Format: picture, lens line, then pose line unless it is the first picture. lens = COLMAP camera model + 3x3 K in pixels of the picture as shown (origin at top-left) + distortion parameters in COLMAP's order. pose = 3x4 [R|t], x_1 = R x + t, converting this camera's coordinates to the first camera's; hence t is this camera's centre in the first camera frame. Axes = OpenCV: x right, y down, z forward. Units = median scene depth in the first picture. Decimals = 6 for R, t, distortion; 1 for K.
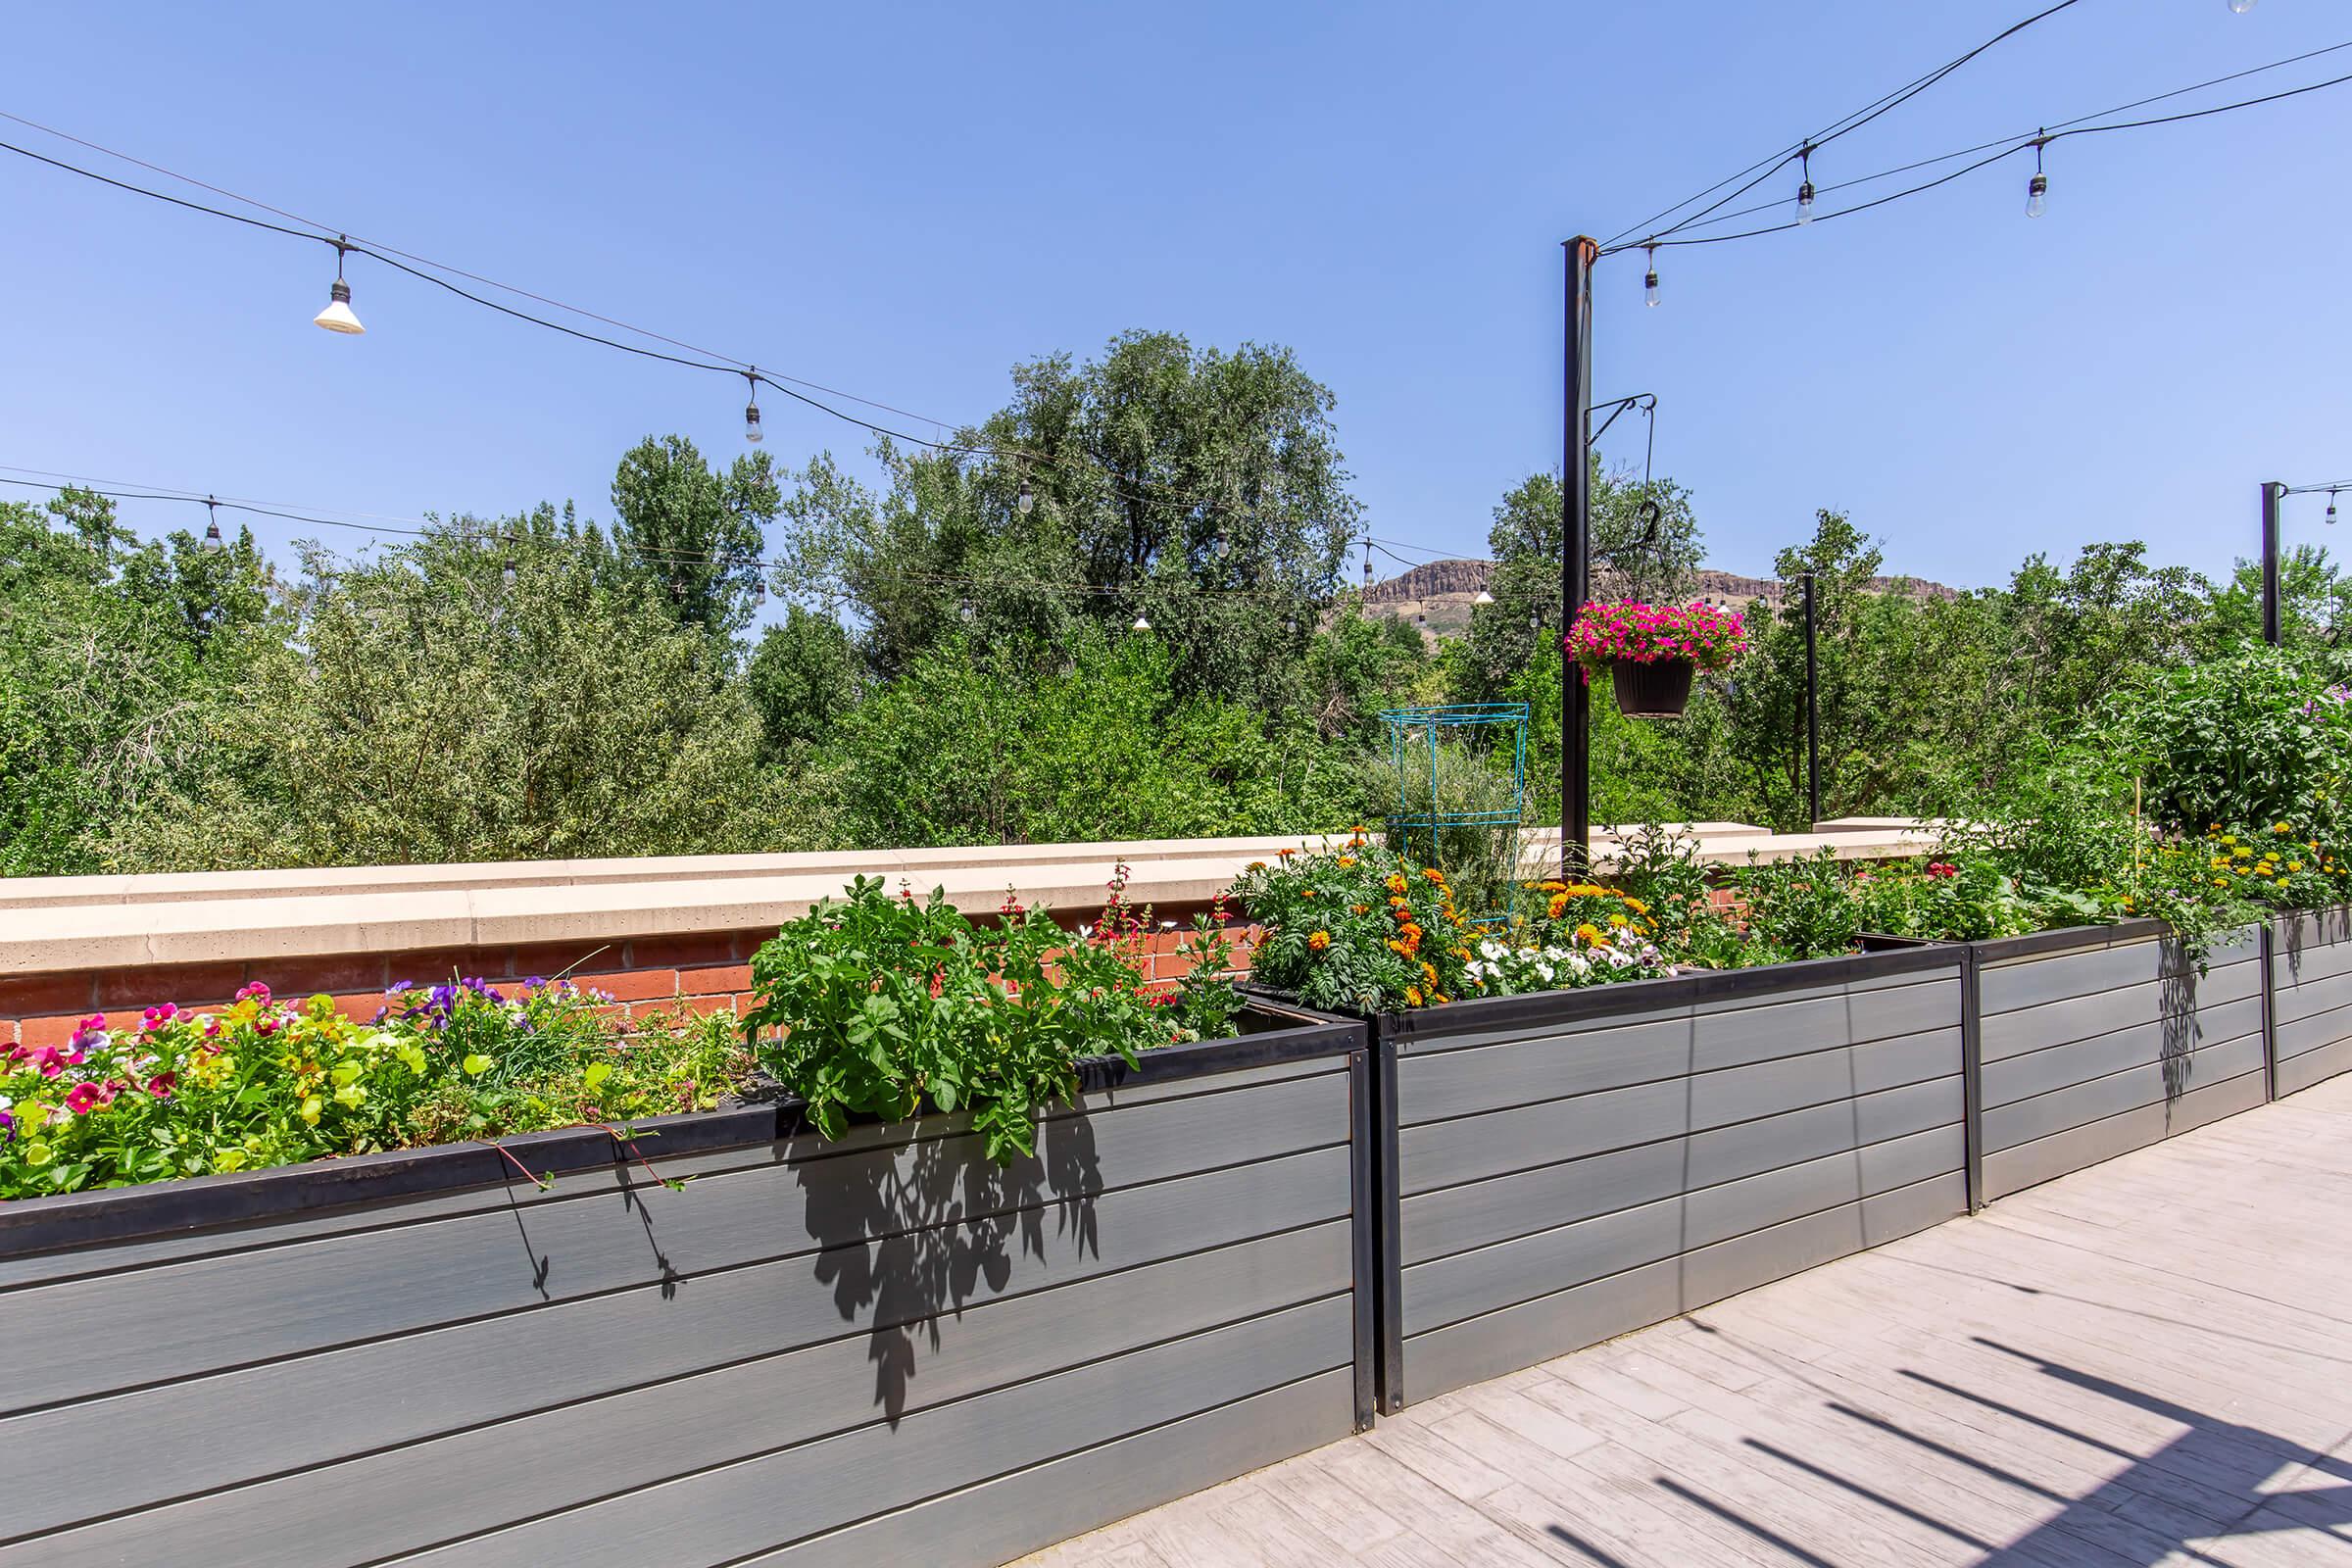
lens RADIAL K [[1265.8, 0, 1167.7], [0, 1265.8, 792.5], [0, 0, 1]] dist [-0.001327, -0.001574]
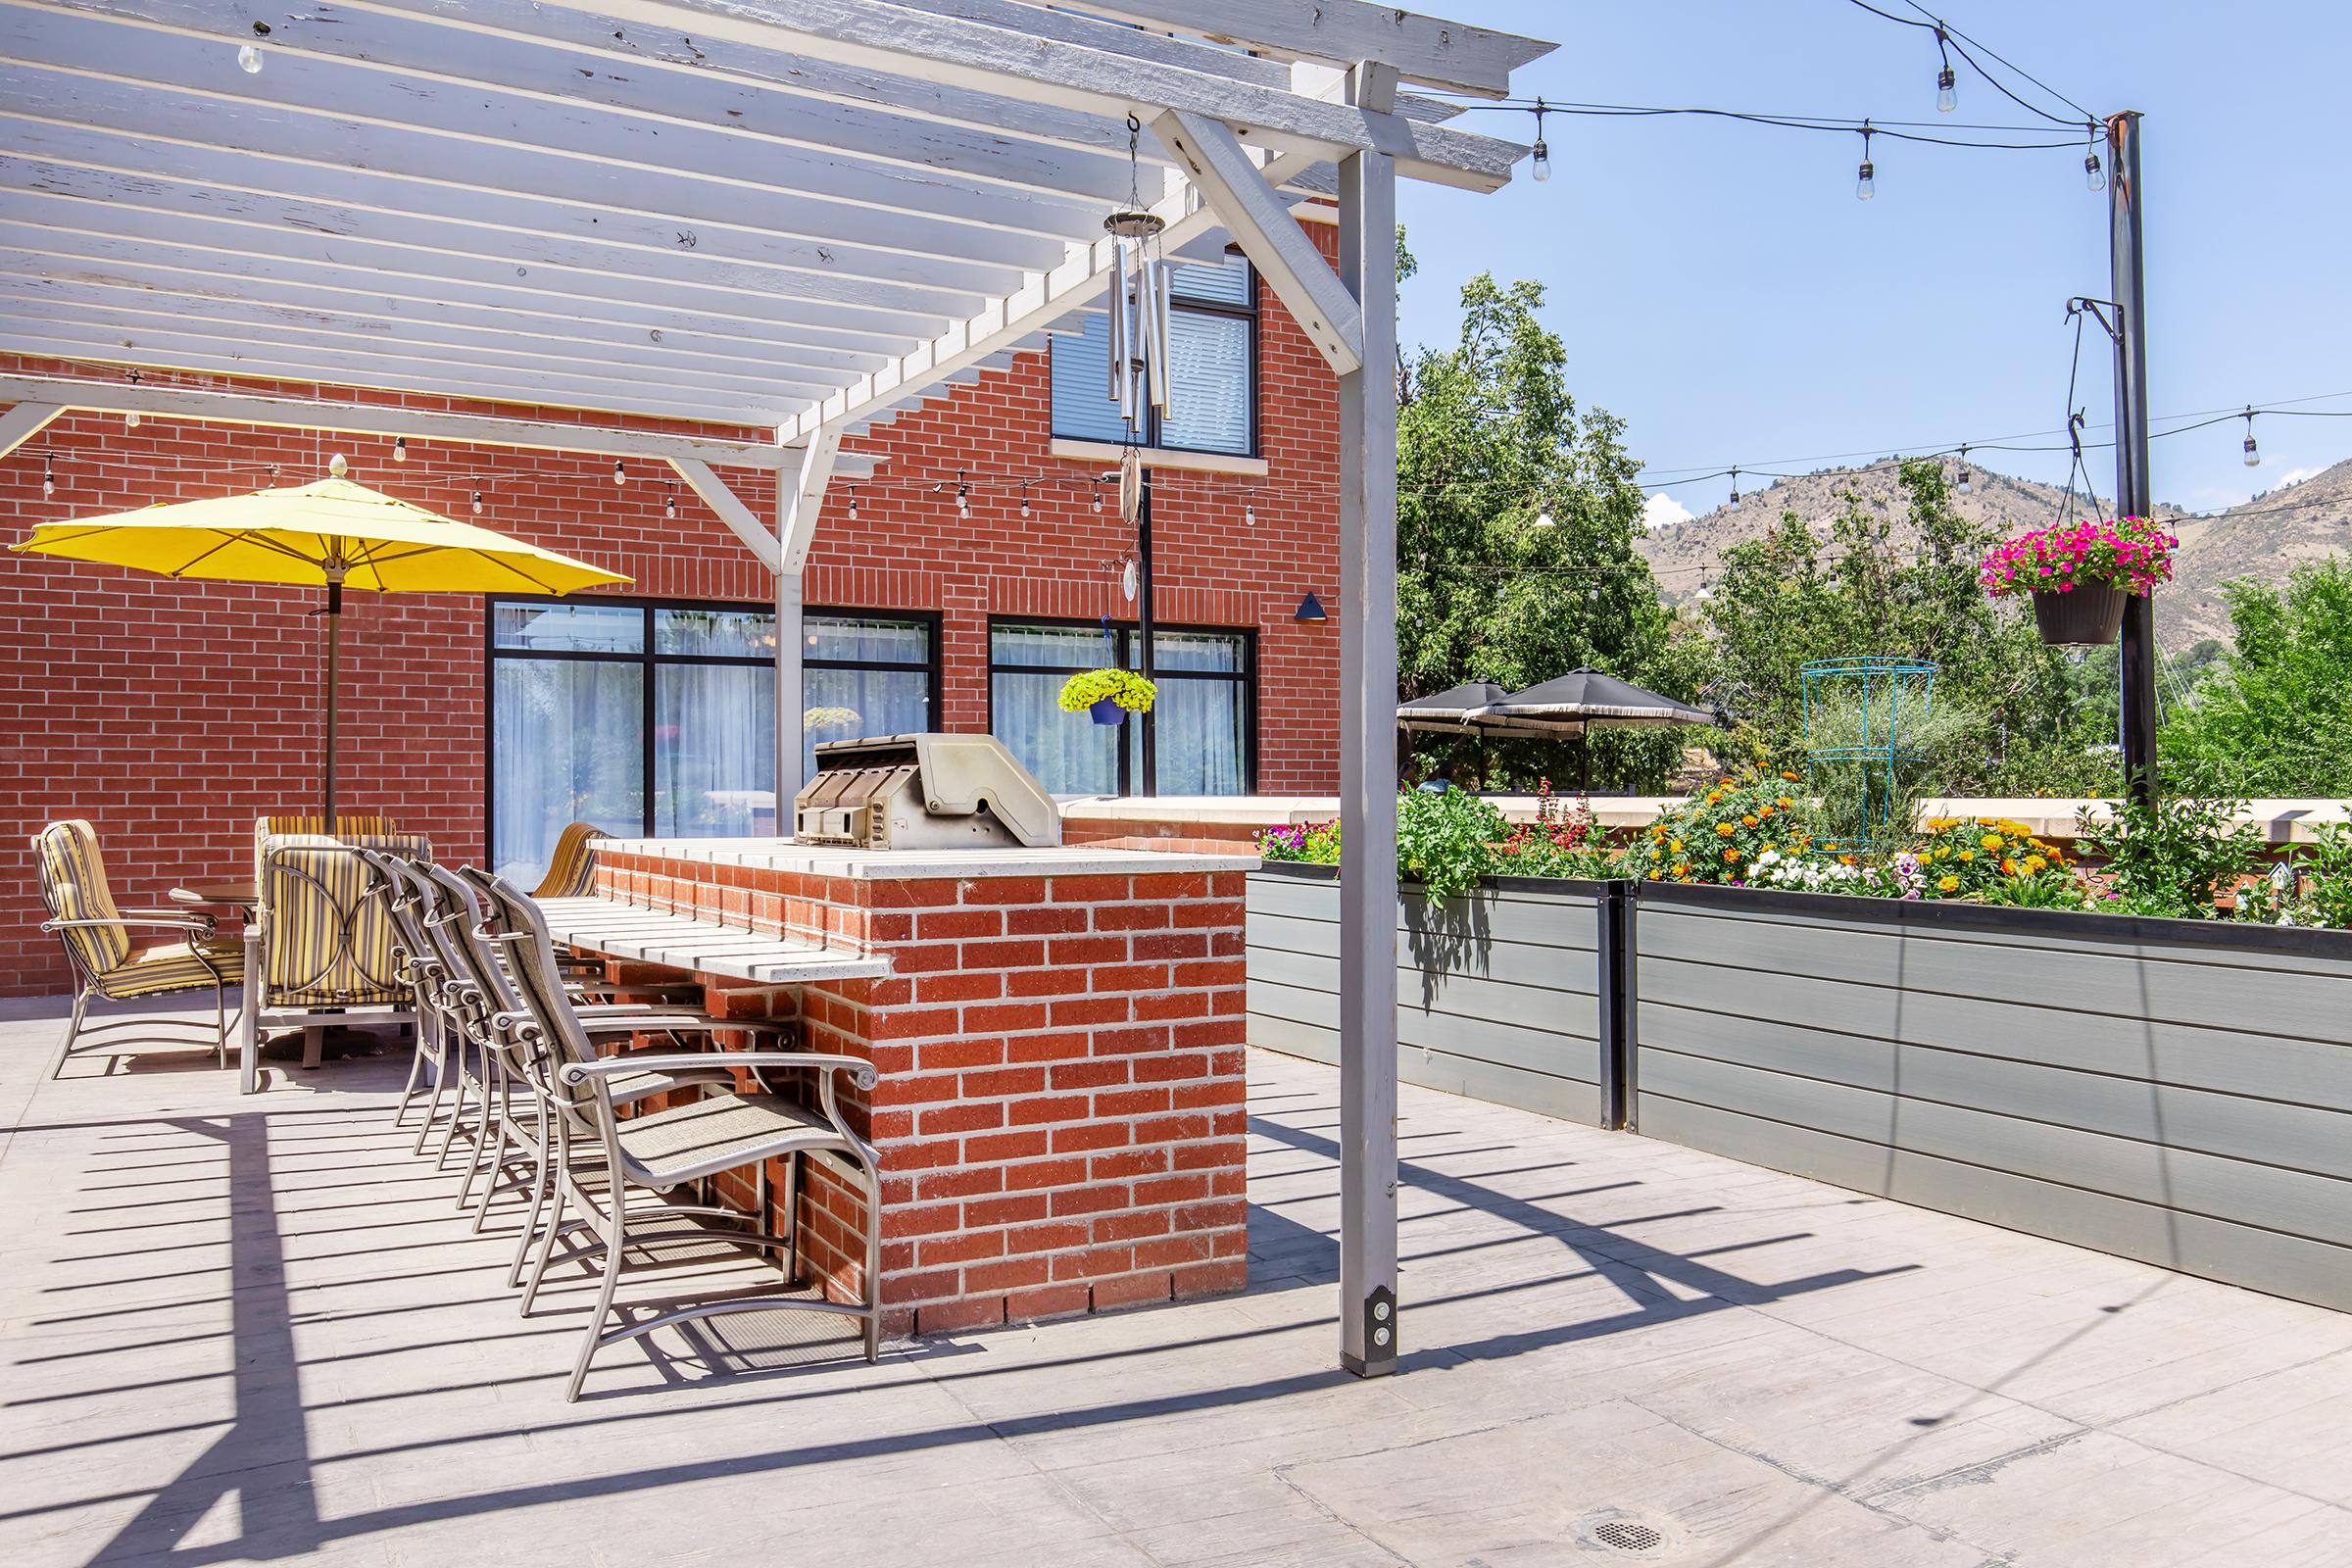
lens RADIAL K [[1750.2, 0, 1173.0], [0, 1750.2, 773.2], [0, 0, 1]] dist [0.004096, -0.005057]
pose [[-0.063811, 0.005049, -0.997949, 1.748759], [0.016108, 0.999862, 0.004028, 0.018690], [0.997832, -0.015818, -0.063883, 0.424523]]
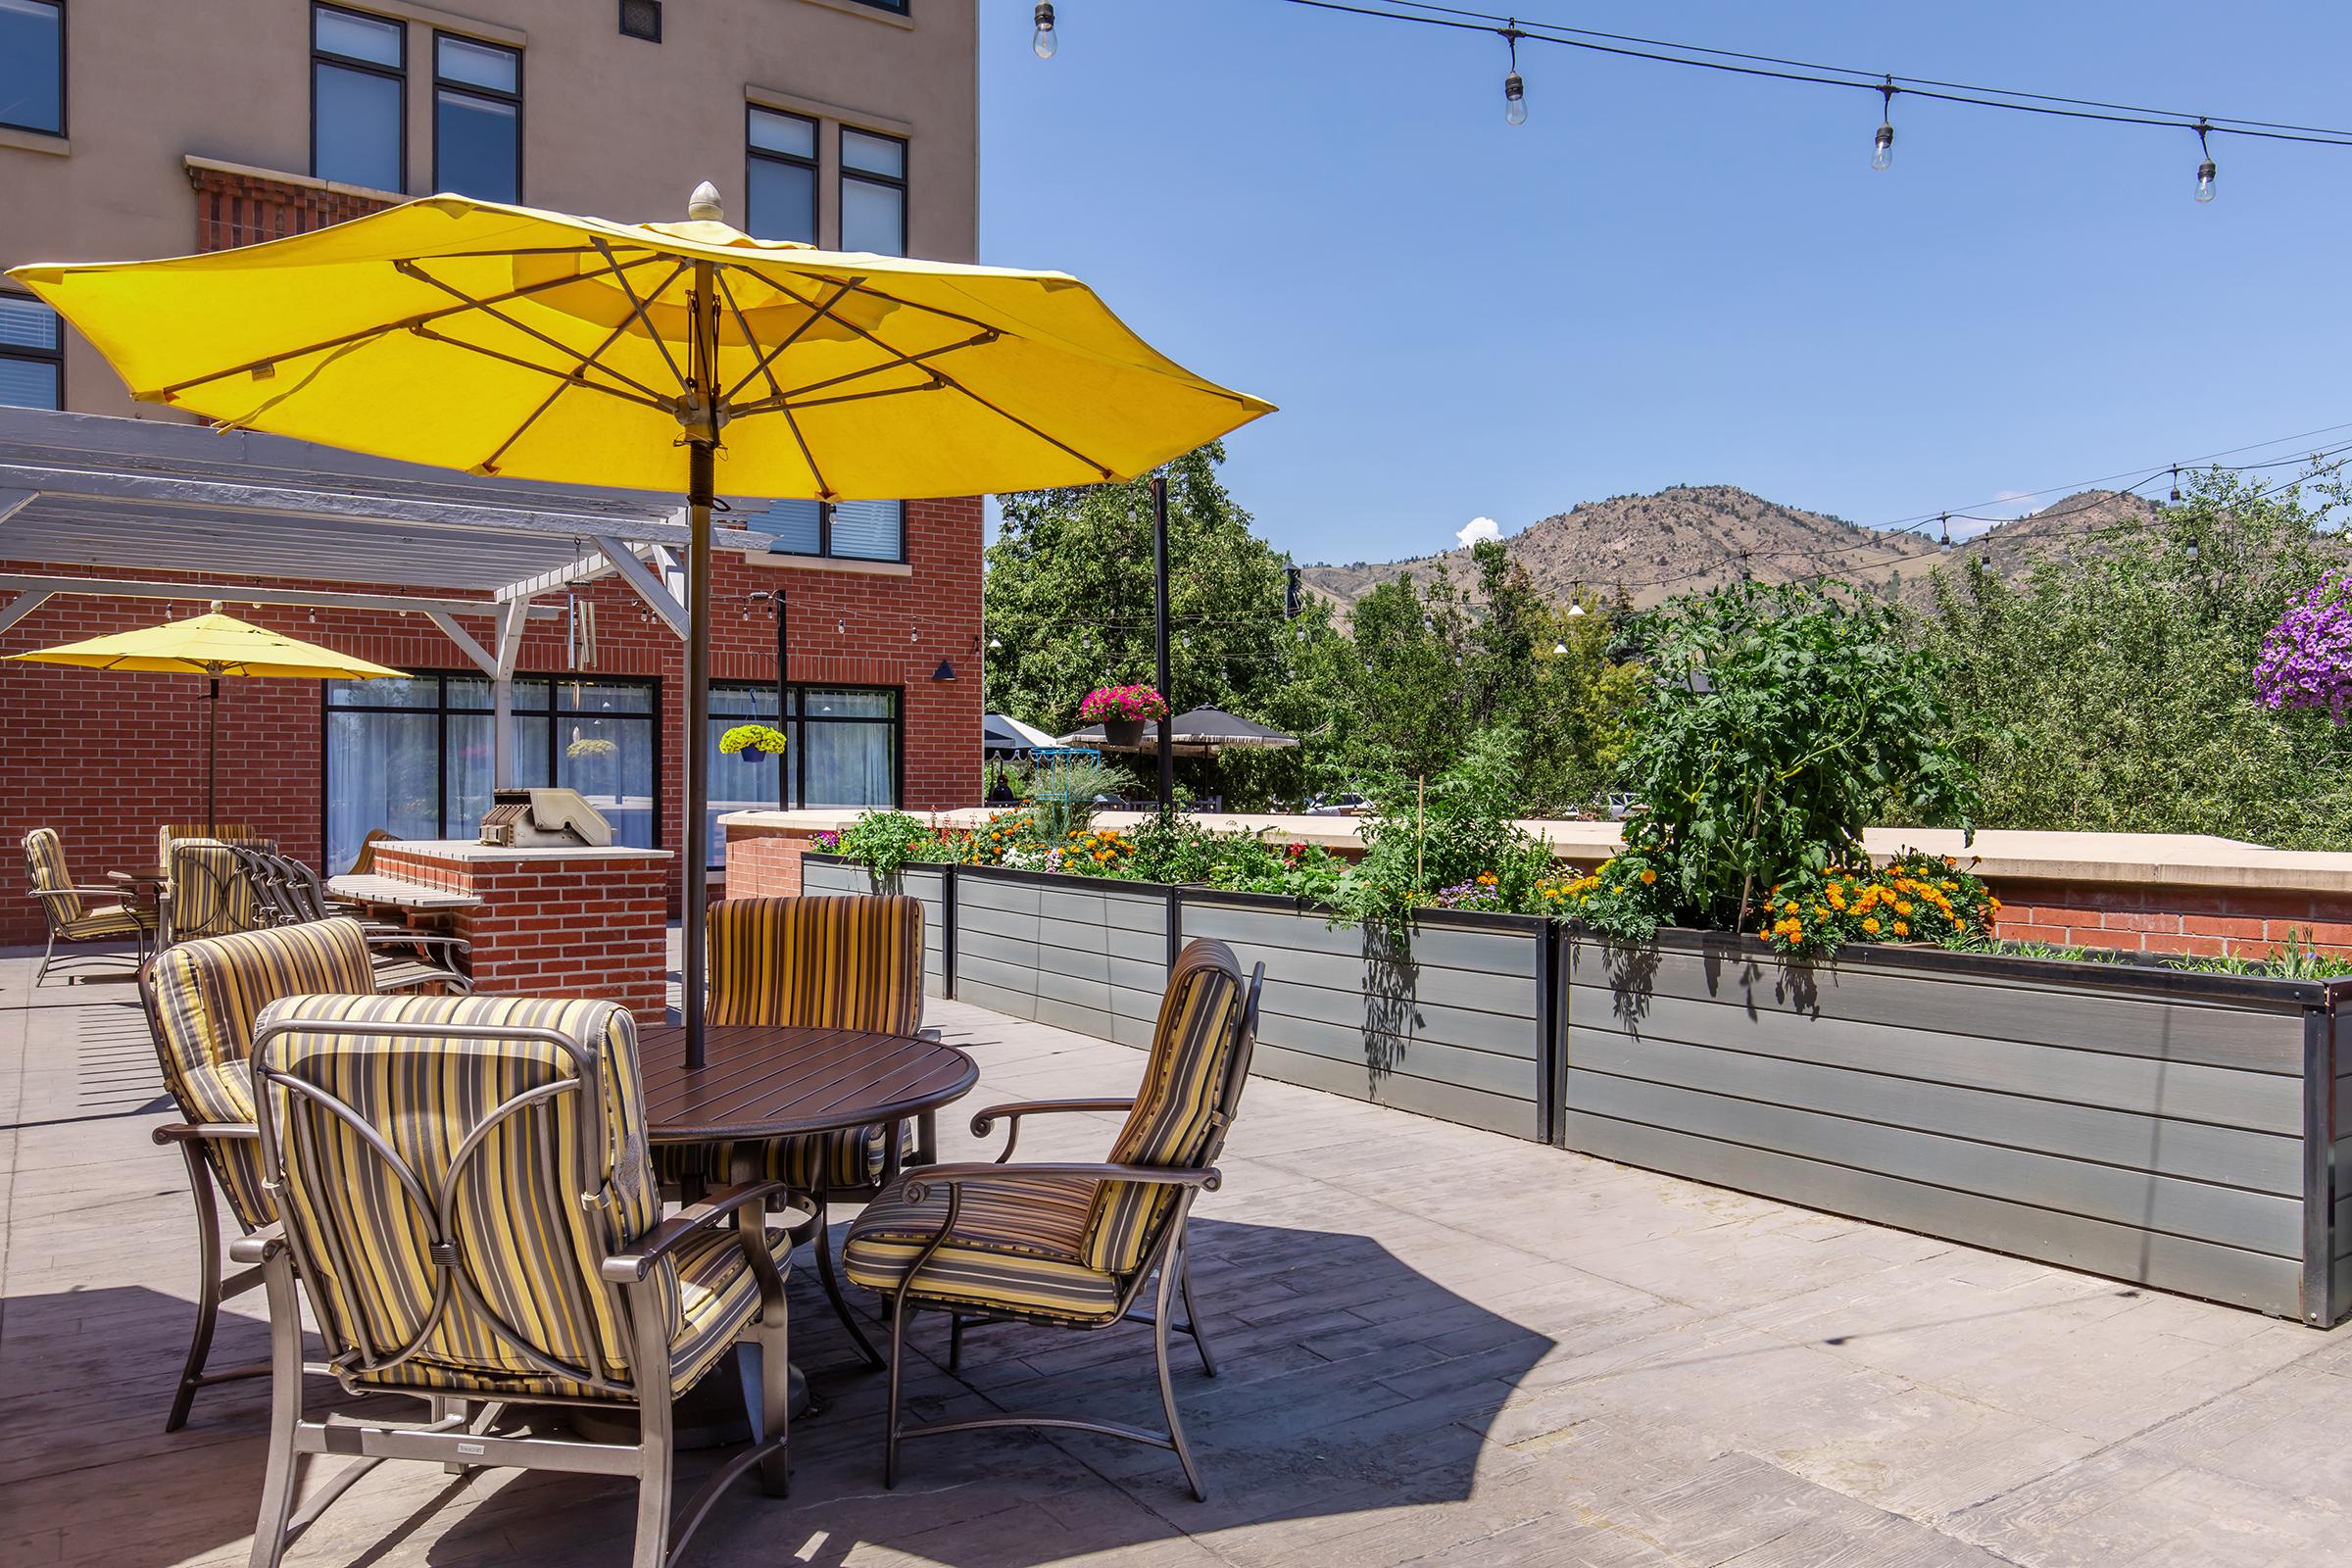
lens RADIAL K [[1644.5, 0, 1178.3], [0, 1644.5, 790.9], [0, 0, 1]] dist [0.000422, -0.001912]
pose [[0.026801, 0.017428, -0.999489, 2.899544], [0.012665, 0.999762, 0.017772, -0.036745], [0.999561, -0.013135, 0.026574, 1.040797]]
